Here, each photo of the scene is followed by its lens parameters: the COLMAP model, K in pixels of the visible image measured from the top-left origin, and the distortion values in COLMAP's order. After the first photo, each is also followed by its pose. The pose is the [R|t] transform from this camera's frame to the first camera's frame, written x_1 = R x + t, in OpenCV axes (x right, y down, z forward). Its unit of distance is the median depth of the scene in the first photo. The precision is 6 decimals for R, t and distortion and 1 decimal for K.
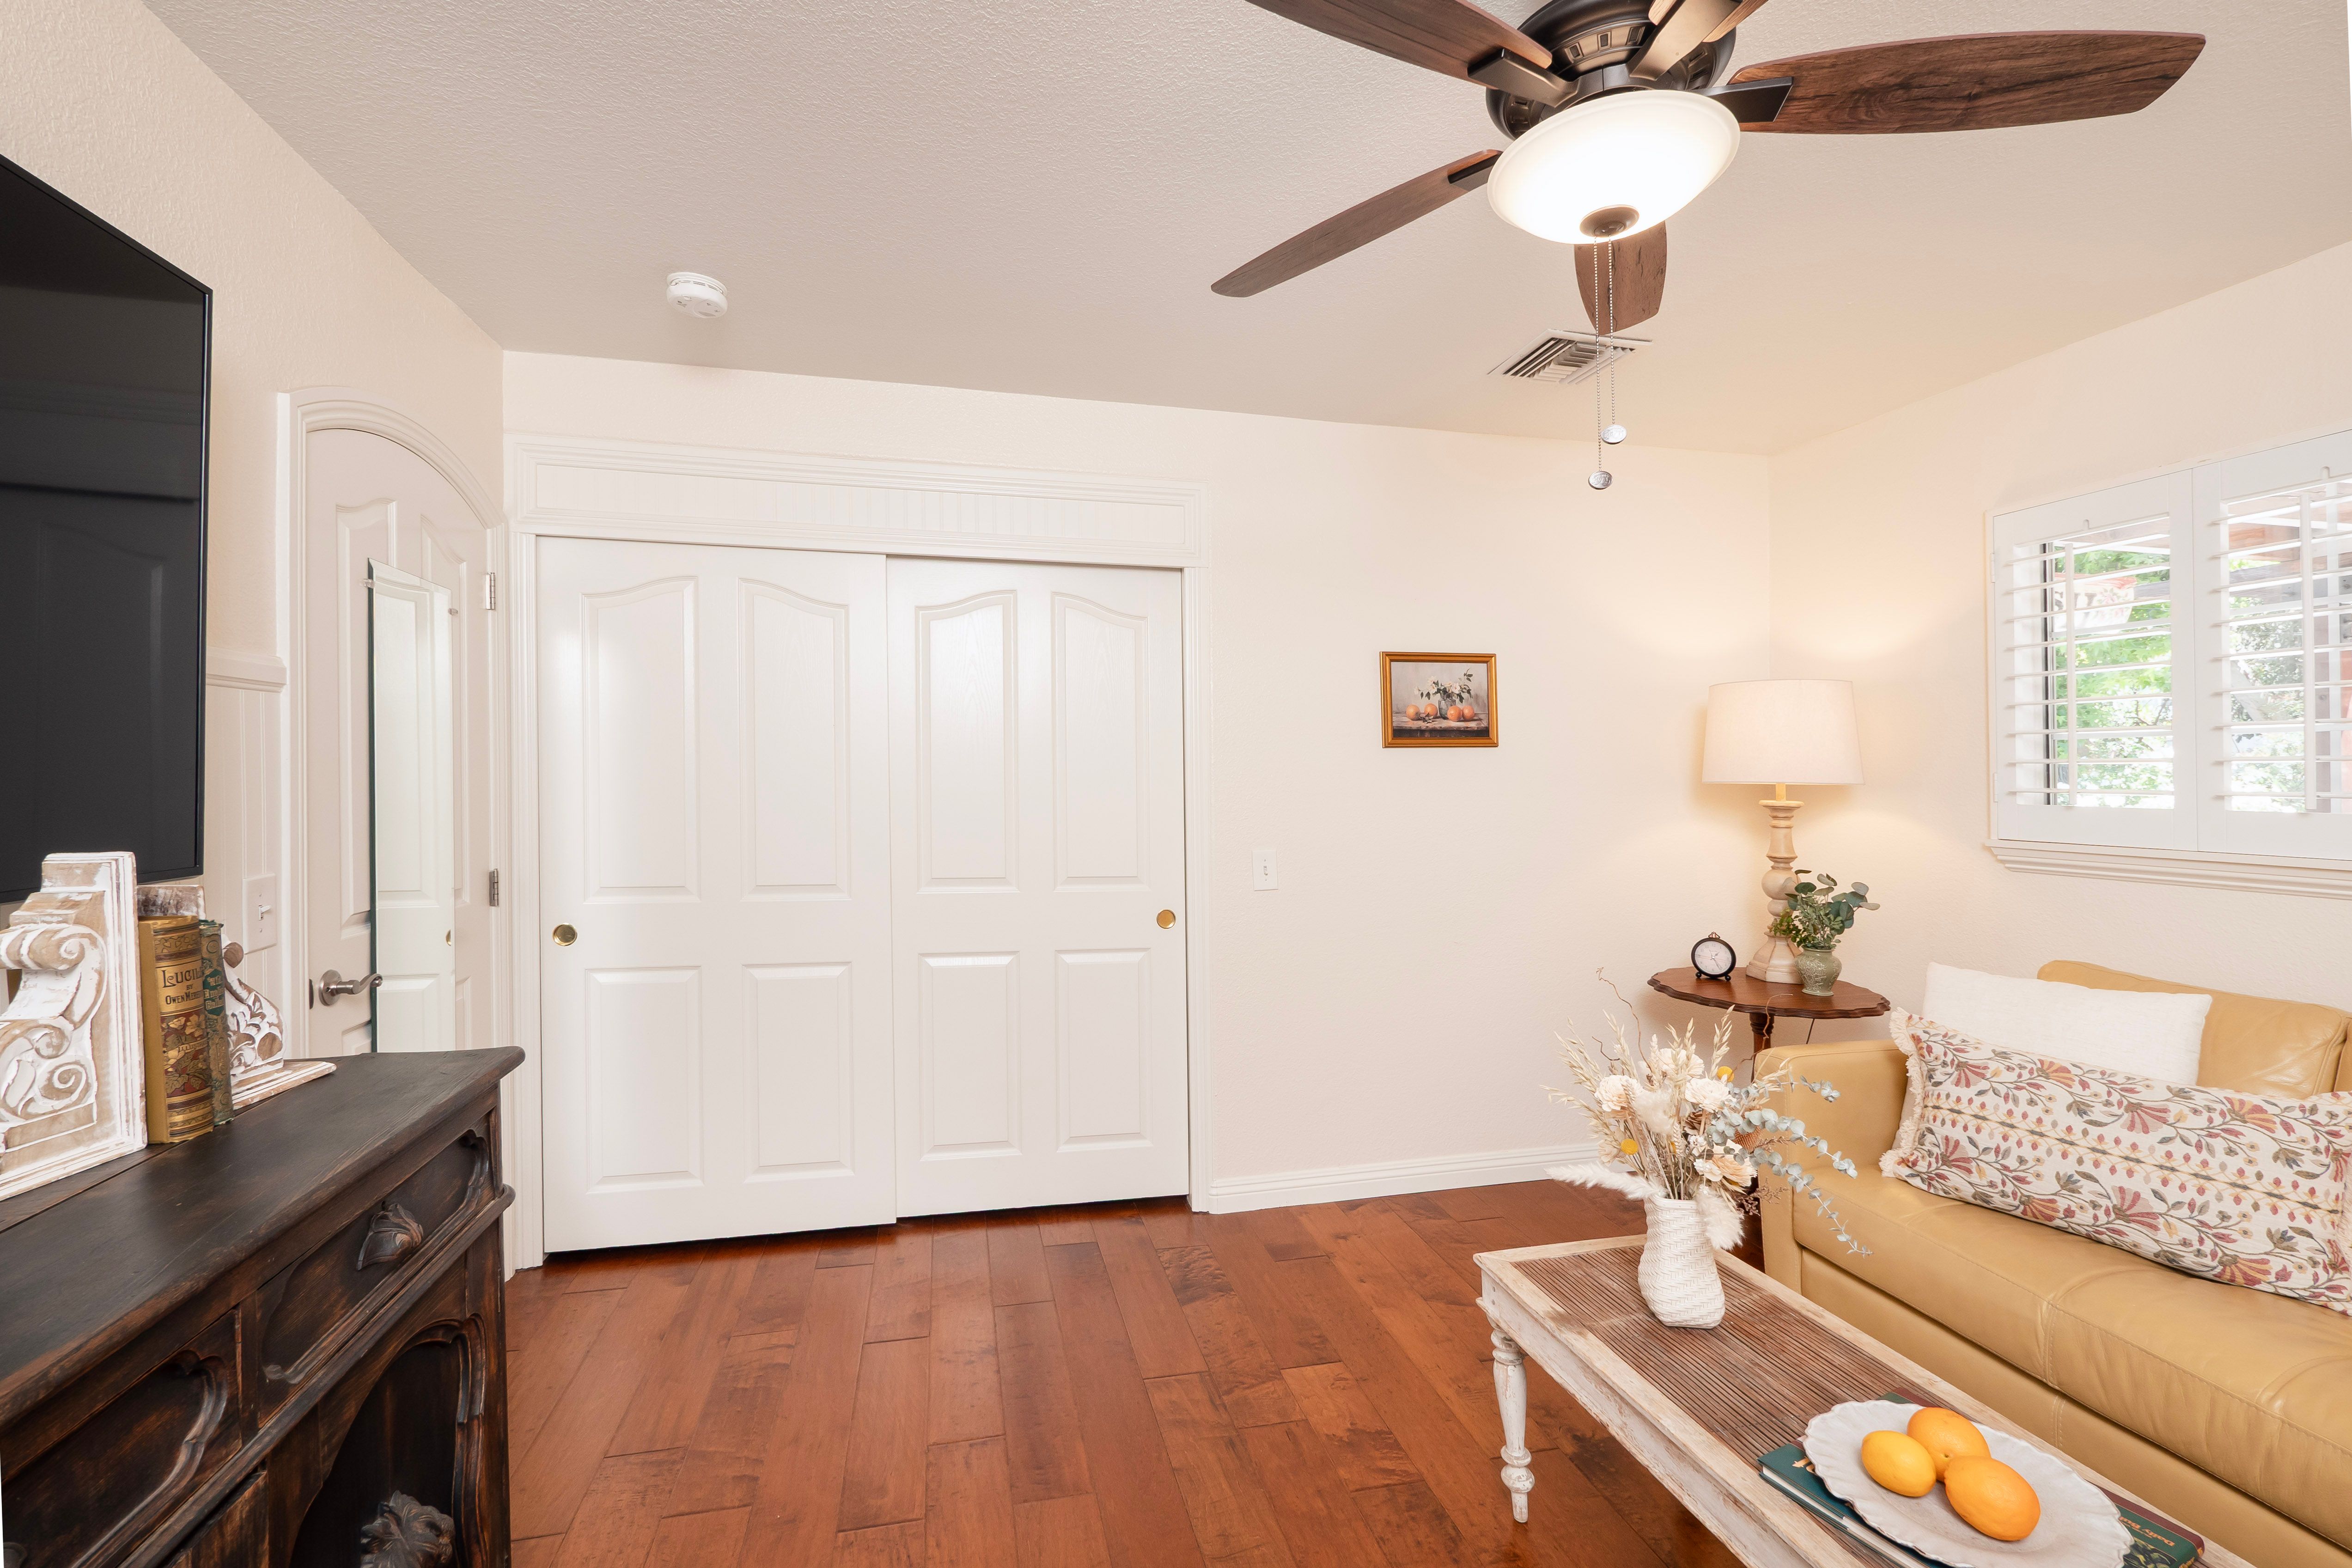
lens RADIAL K [[995.4, 0, 1168.6], [0, 995.4, 783.7], [0, 0, 1]] dist [-0.001526, 0.000059]
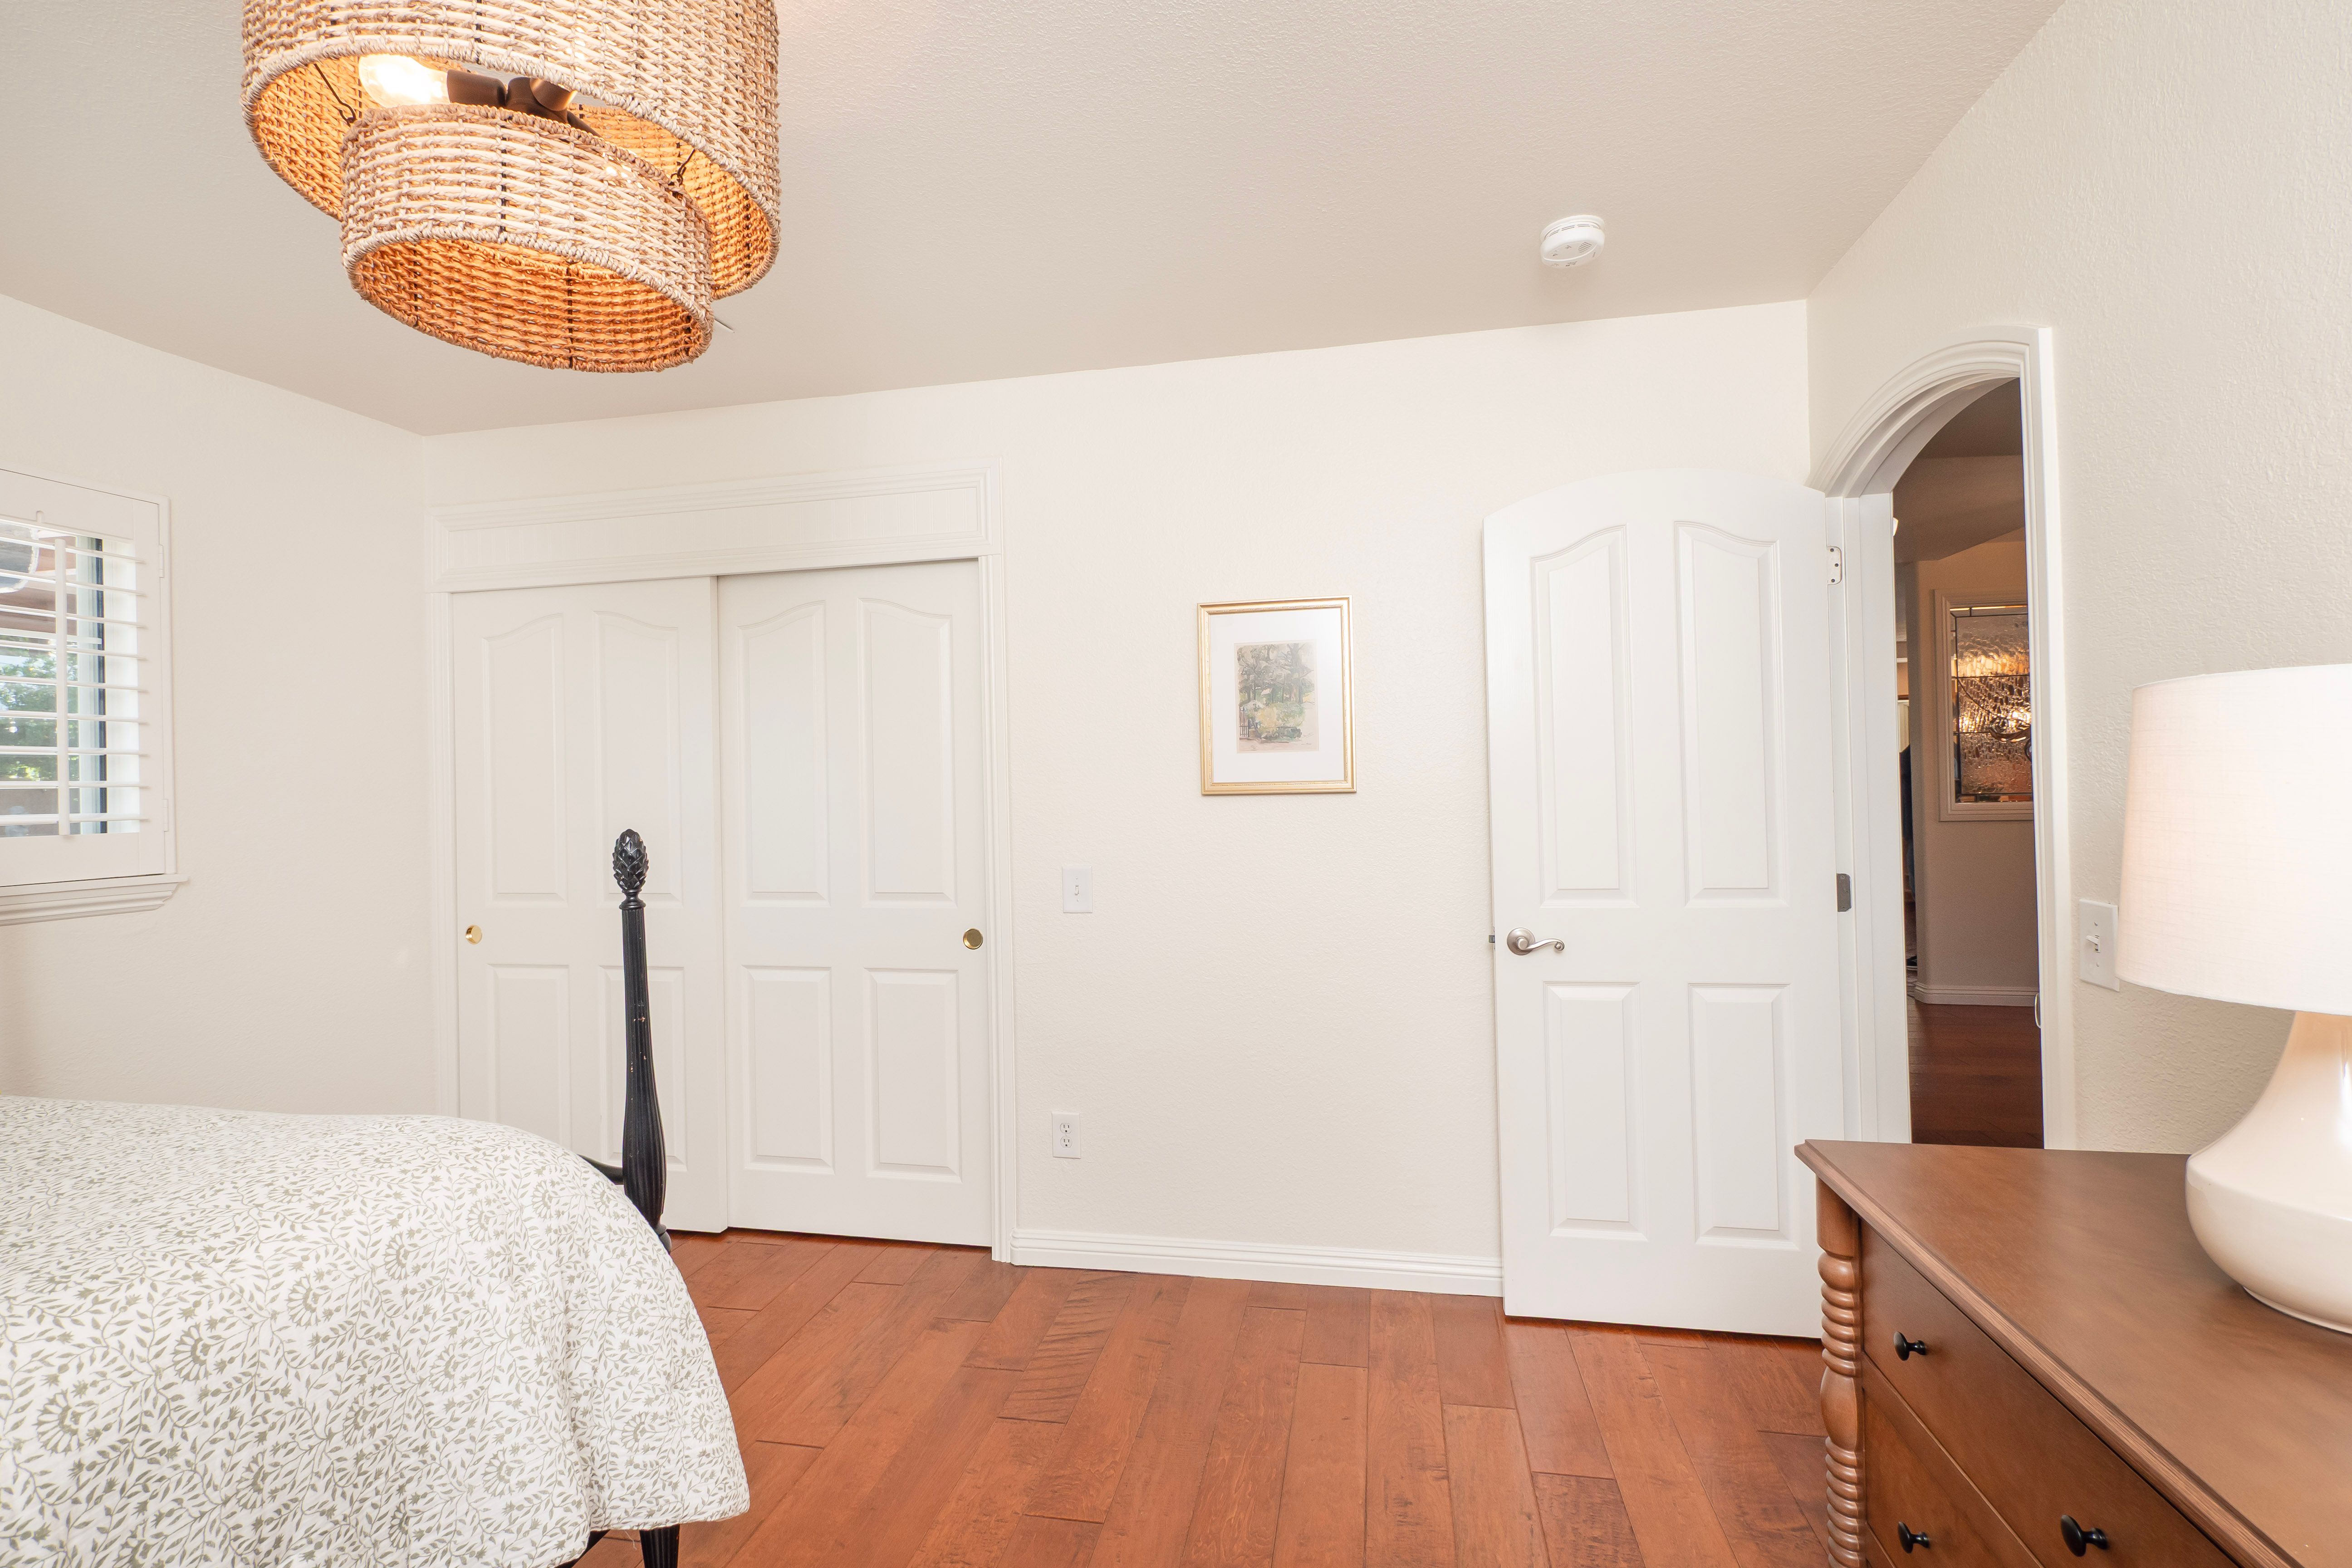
lens RADIAL K [[1104.4, 0, 1172.2], [0, 1104.4, 796.2], [0, 0, 1]] dist [-0.001211, -0.000037]
pose [[0.897864, -0.012988, -0.440081, 0.589611], [0.015950, 0.999868, 0.003034, 0.002959], [0.439983, -0.009743, 0.897953, 0.155841]]
